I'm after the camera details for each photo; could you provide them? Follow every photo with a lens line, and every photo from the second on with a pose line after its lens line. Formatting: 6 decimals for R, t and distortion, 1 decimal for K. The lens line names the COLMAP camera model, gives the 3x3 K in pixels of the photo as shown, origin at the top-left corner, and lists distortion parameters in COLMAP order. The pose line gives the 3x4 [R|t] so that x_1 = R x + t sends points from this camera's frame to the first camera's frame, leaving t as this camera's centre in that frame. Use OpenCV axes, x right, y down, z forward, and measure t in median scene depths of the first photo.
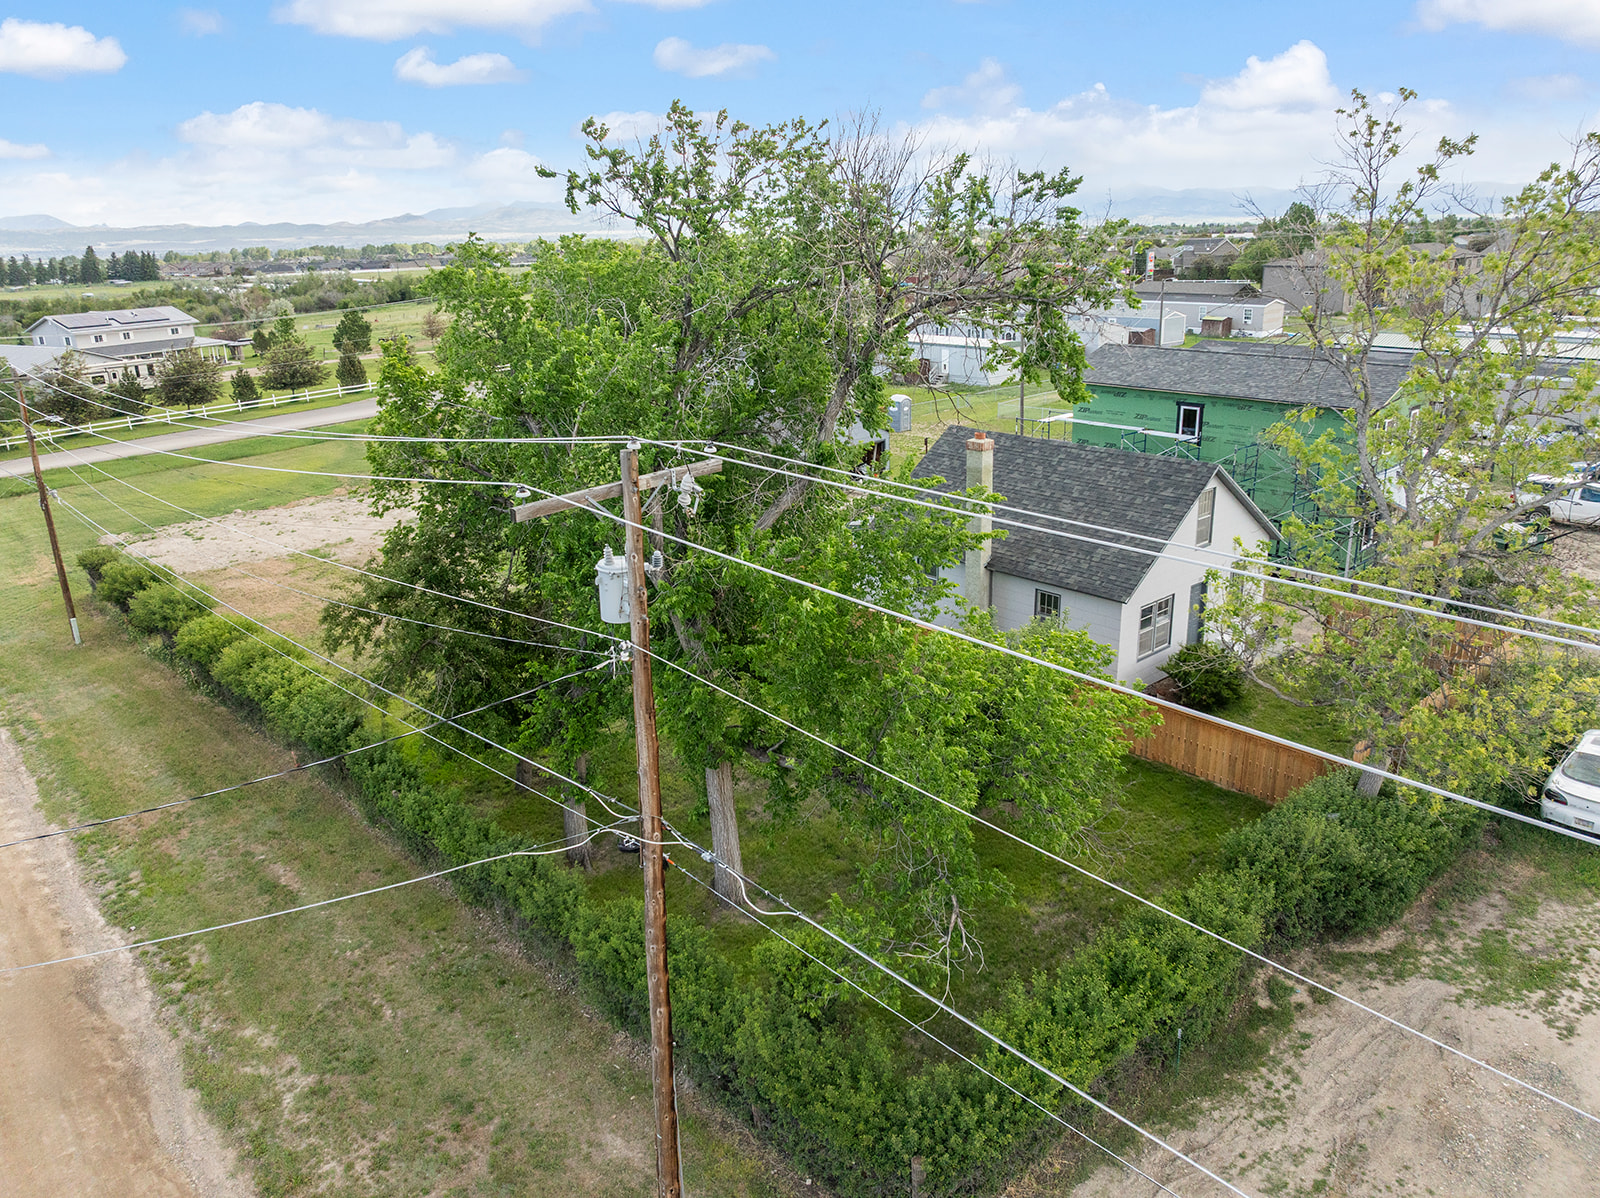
lens RADIAL K [[1134.8, 0, 804.2], [0, 1134.8, 597.2], [0, 0, 1]] dist [-0.070178, 0.049632]
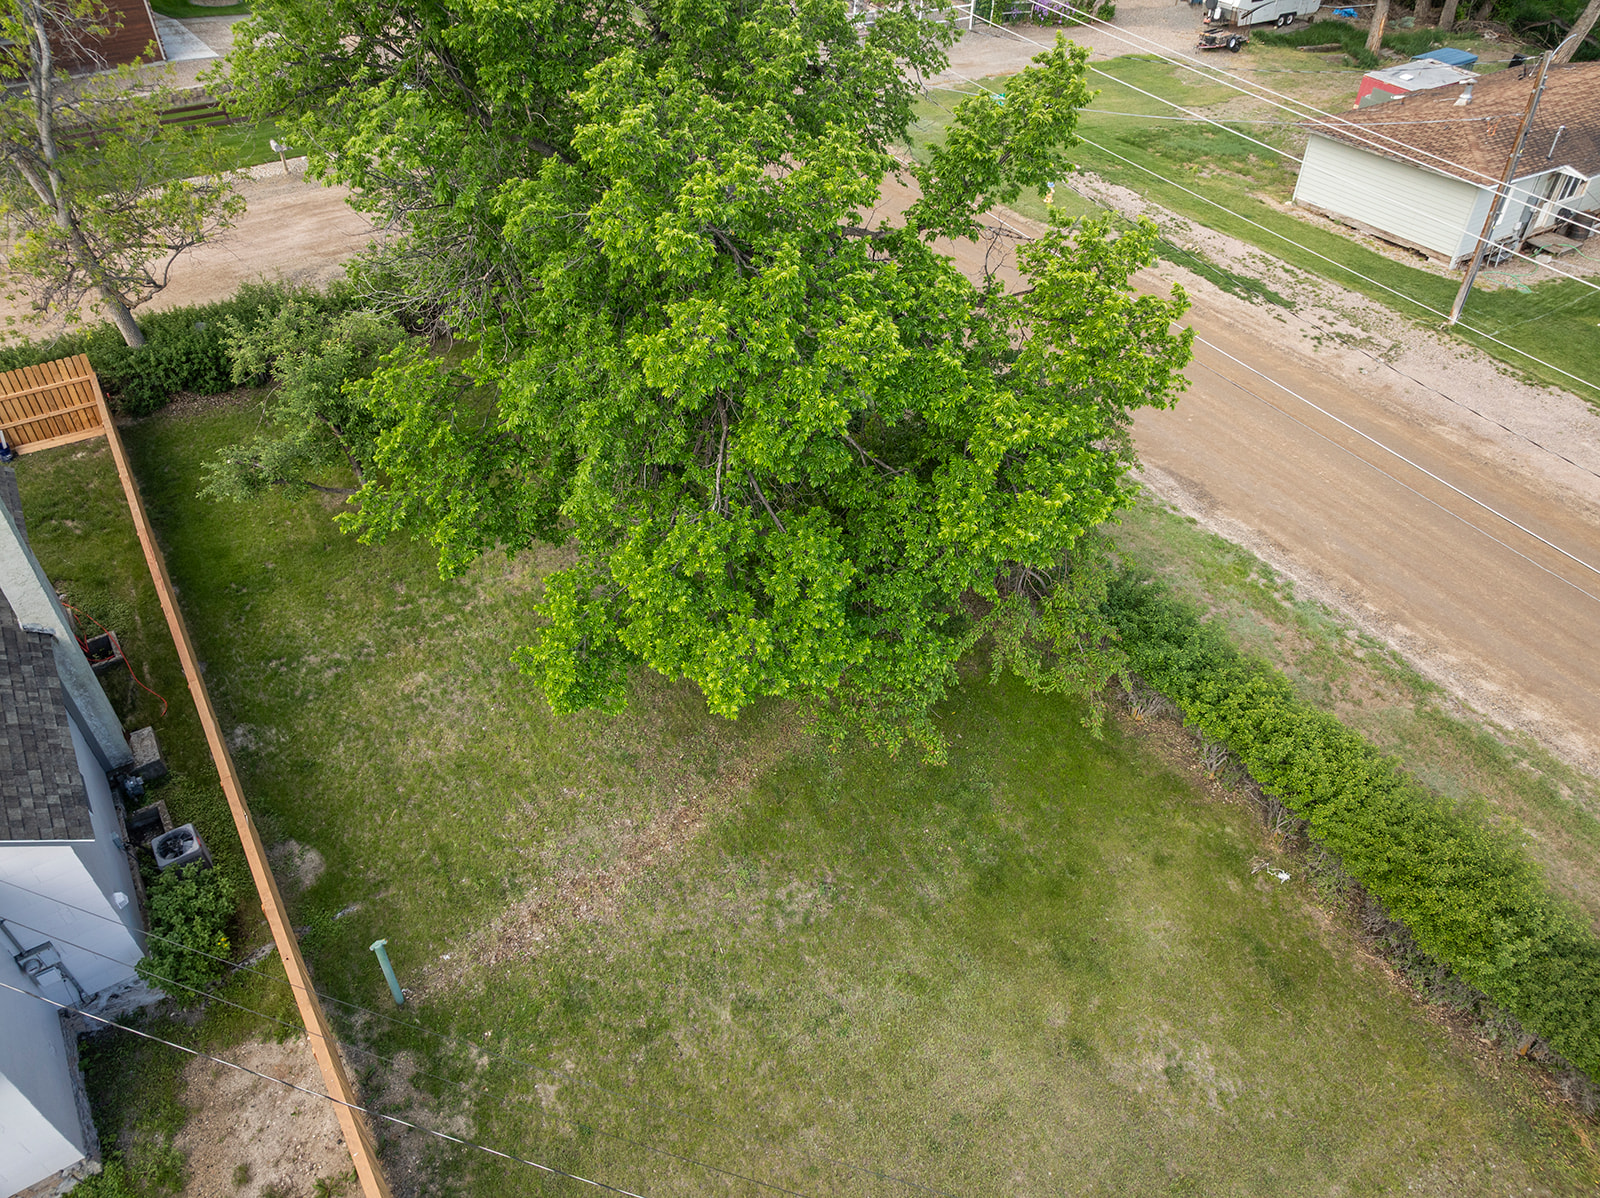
lens RADIAL K [[1132.4, 0, 803.1], [0, 1132.4, 591.1], [0, 0, 1]] dist [-0.037273, 0.002542]
pose [[-0.989497, -0.072538, 0.125035, -0.335939], [0.068676, 0.525222, 0.848189, -0.589426], [-0.127197, 0.847868, -0.514725, 1.570284]]
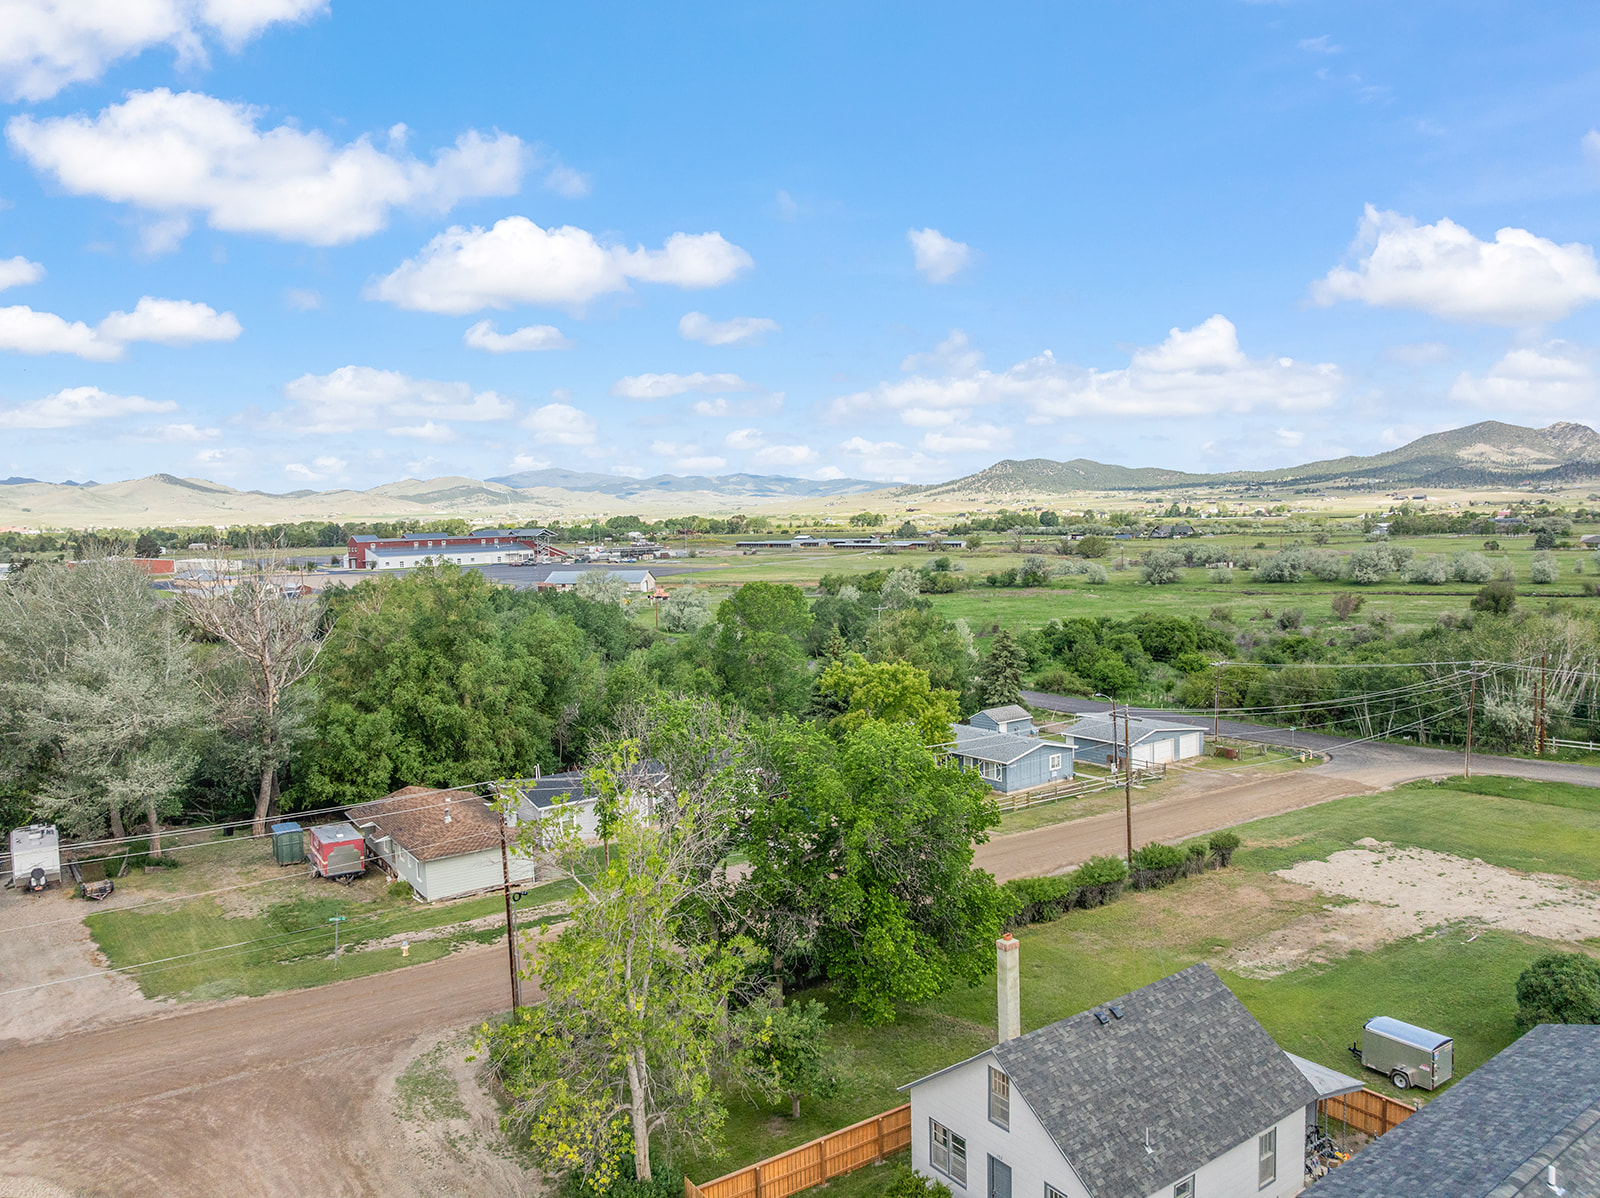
lens RADIAL K [[1132.4, 0, 803.1], [0, 1132.4, 591.1], [0, 0, 1]] dist [-0.037273, 0.002542]
pose [[-0.116262, 0.097670, -0.988405, 1.673862], [-0.284603, 0.950147, 0.127366, -0.730839], [0.951569, 0.296111, -0.082668, 0.972804]]
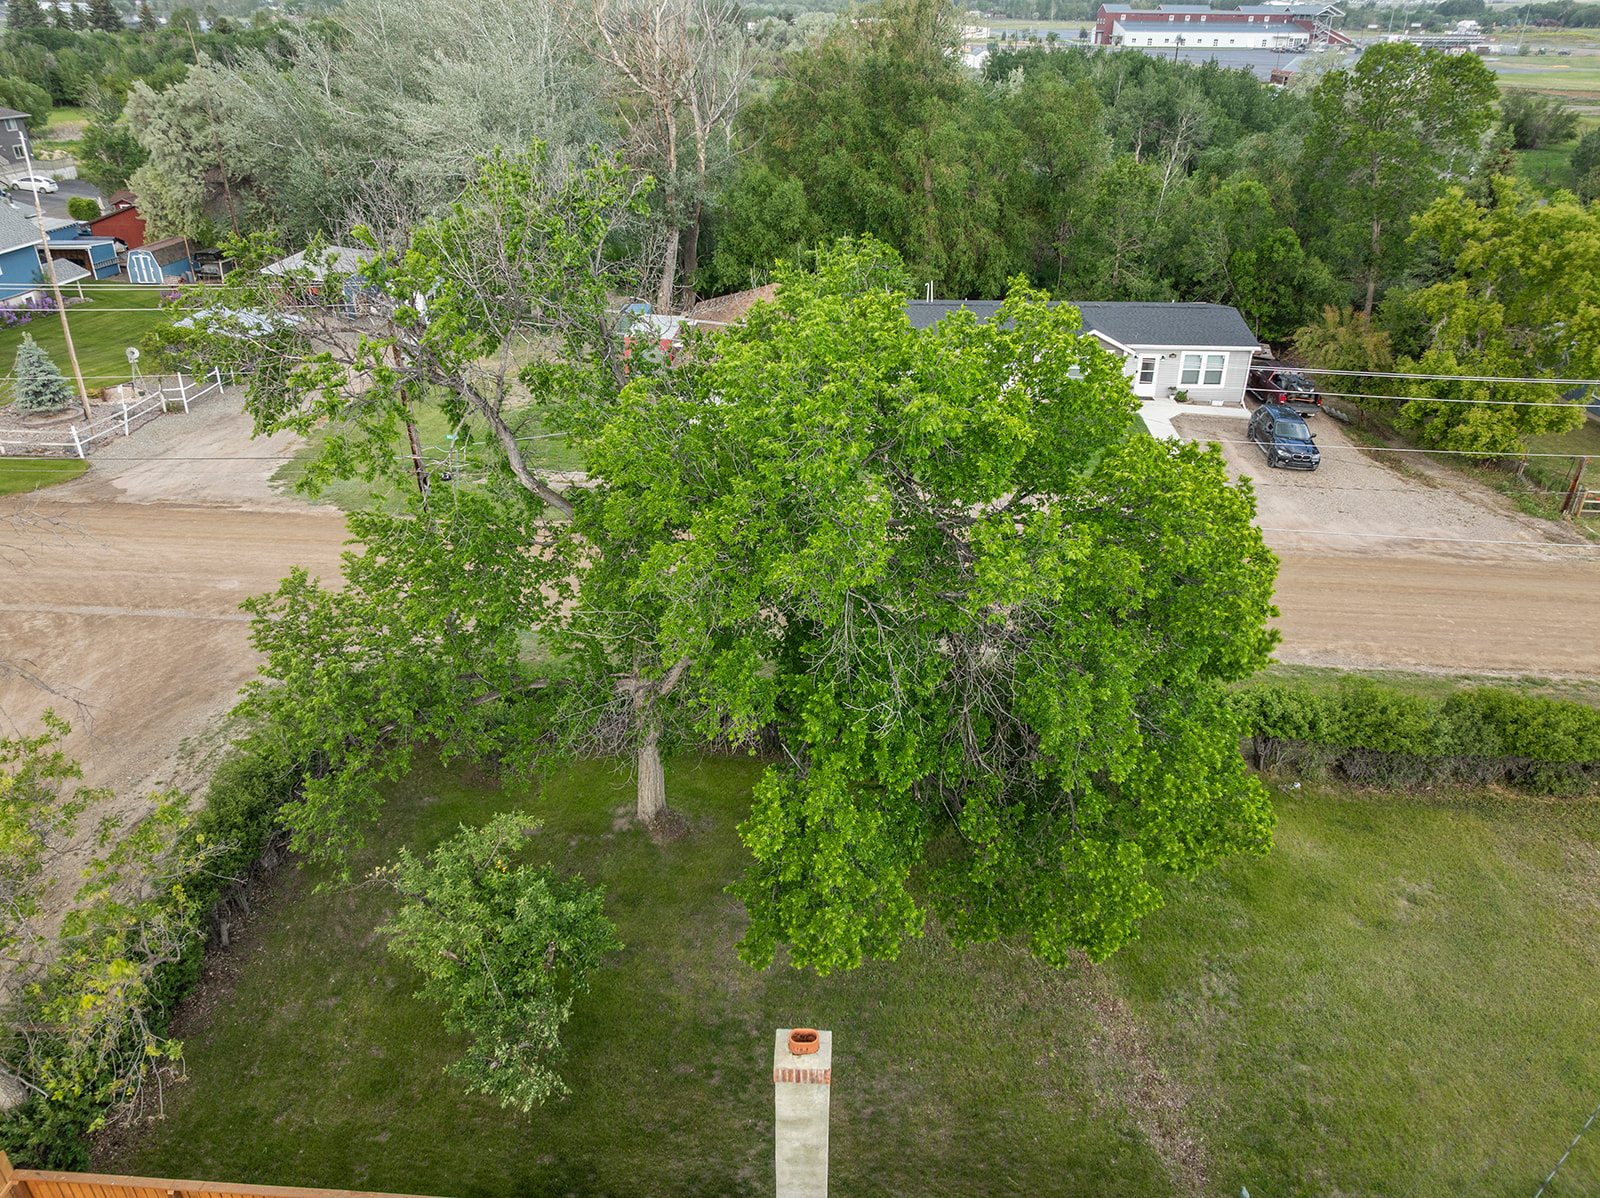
lens RADIAL K [[1134.8, 0, 804.2], [0, 1134.8, 597.2], [0, 0, 1]] dist [-0.070178, 0.049632]
pose [[-0.695899, 0.360599, -0.621042, 0.411702], [-0.209351, 0.725365, 0.655757, -0.618897], [0.686948, 0.586356, -0.429289, 1.340944]]
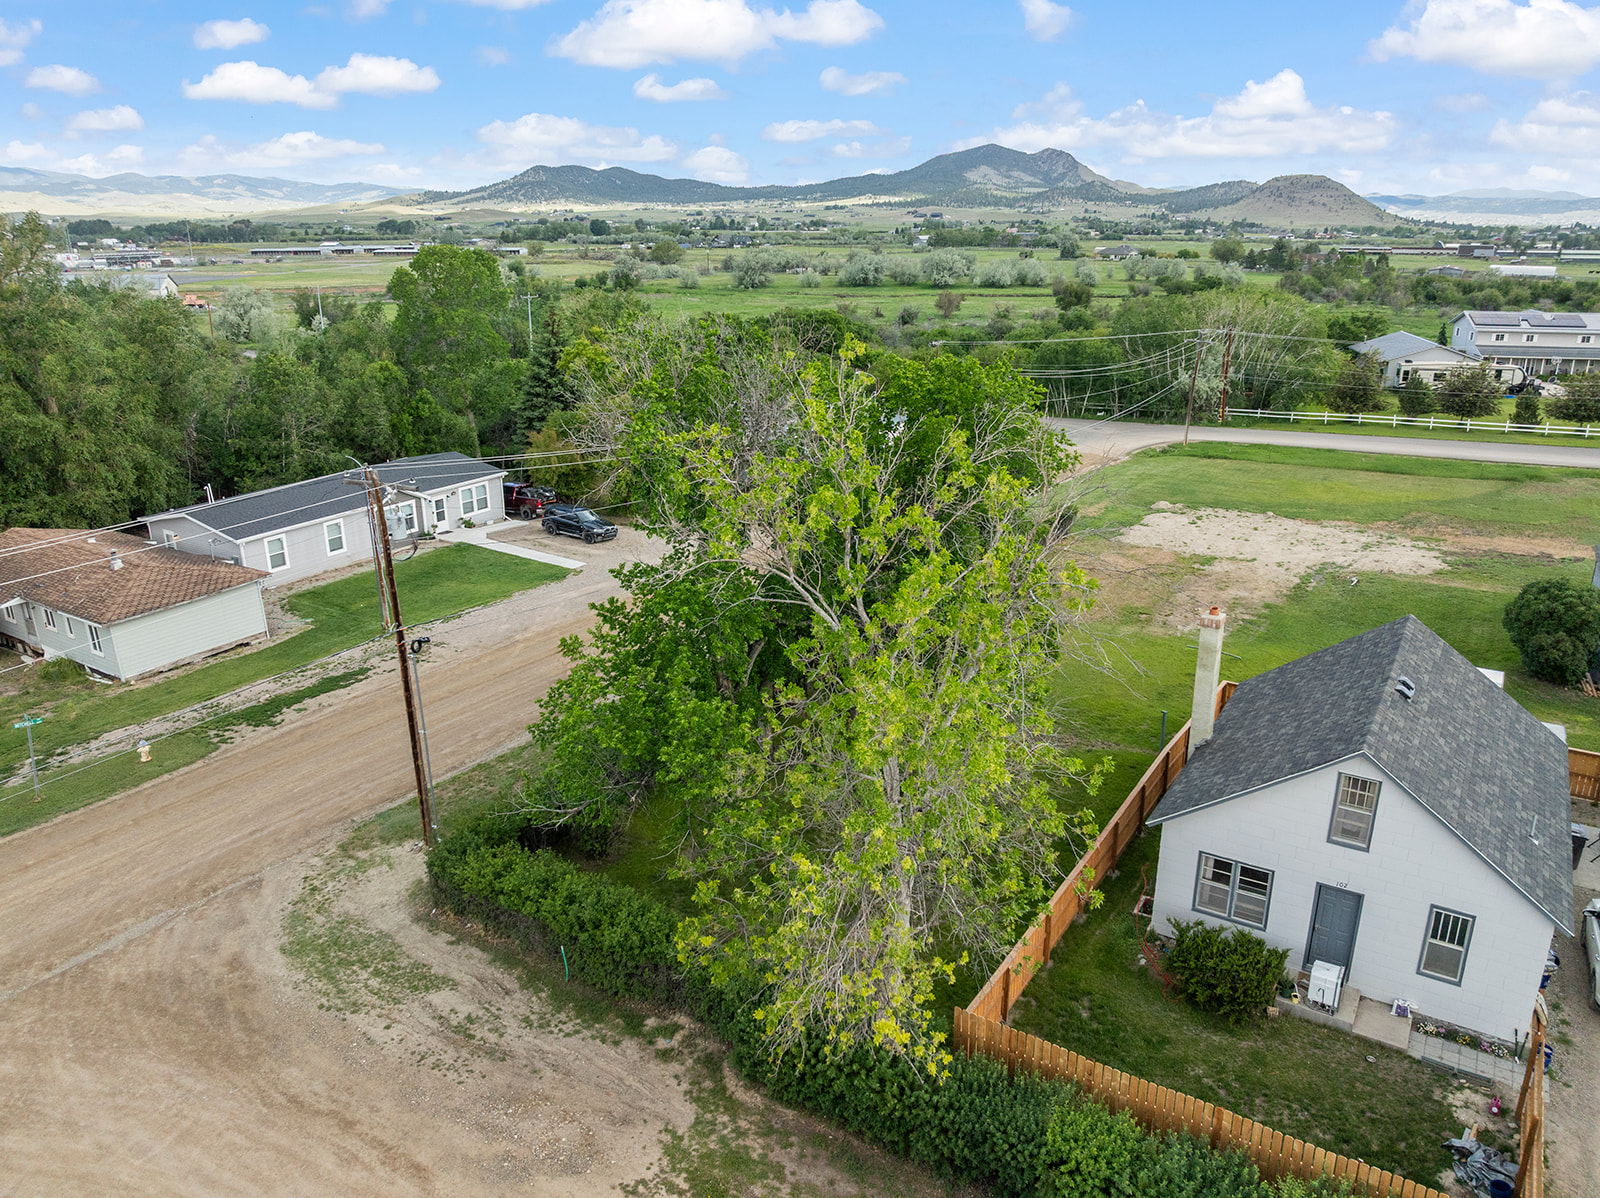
lens RADIAL K [[1132.4, 0, 803.1], [0, 1132.4, 591.1], [0, 0, 1]] dist [-0.037273, 0.002542]
pose [[0.277206, 0.325151, -0.904120, 1.109702], [-0.304941, 0.922120, 0.238129, -0.341638], [0.911135, 0.209692, 0.354769, 0.454029]]
